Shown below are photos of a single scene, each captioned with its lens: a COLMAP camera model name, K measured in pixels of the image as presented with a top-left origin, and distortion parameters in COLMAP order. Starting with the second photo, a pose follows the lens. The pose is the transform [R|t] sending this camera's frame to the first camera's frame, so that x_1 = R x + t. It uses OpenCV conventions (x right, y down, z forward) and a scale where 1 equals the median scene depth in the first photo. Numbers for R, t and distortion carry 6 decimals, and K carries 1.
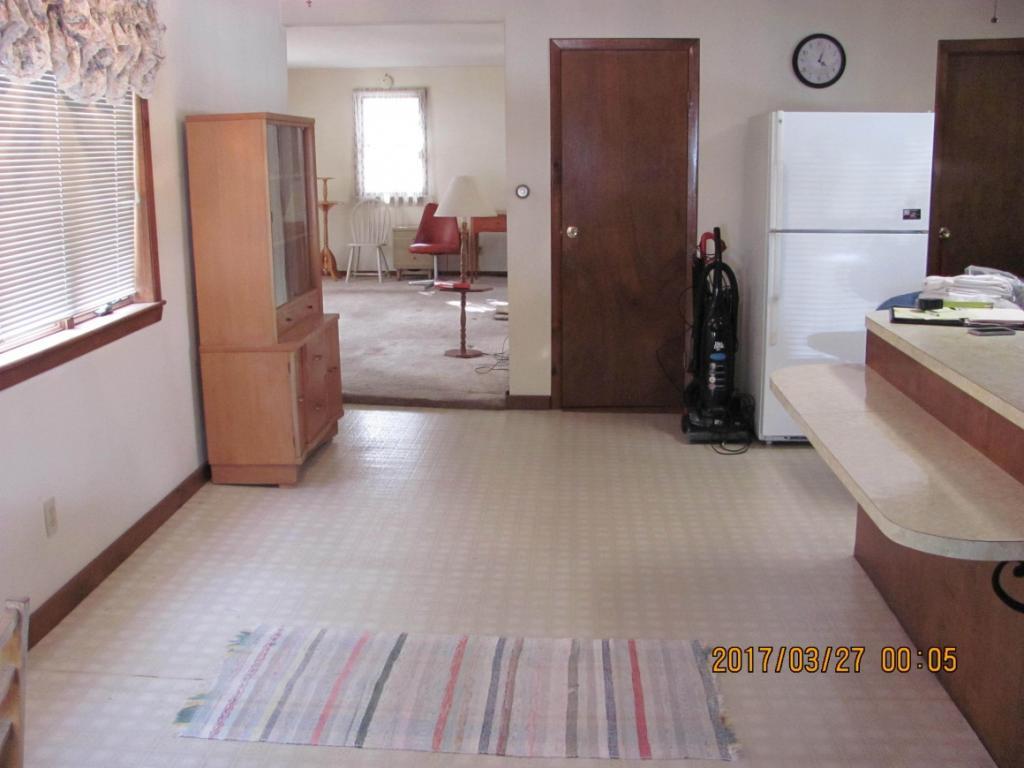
lens RADIAL K [[1067.8, 0, 505.4], [0, 1067.8, 379.0], [0, 0, 1]] dist [-0.212479, 0.265480]
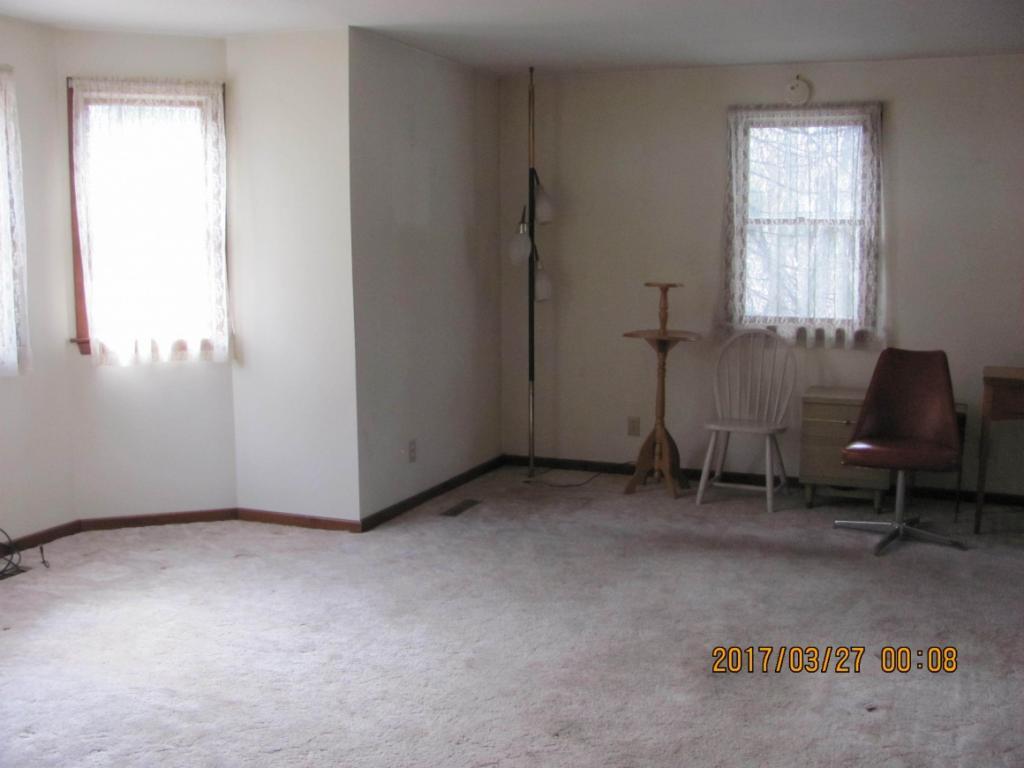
lens RADIAL K [[1067.8, 0, 505.4], [0, 1067.8, 379.0], [0, 0, 1]] dist [-0.212479, 0.265480]
pose [[0.944867, 0.047431, -0.324001, -0.078495], [-0.074385, 0.994676, -0.071313, -0.104858], [0.318894, 0.091482, 0.943365, 0.509156]]
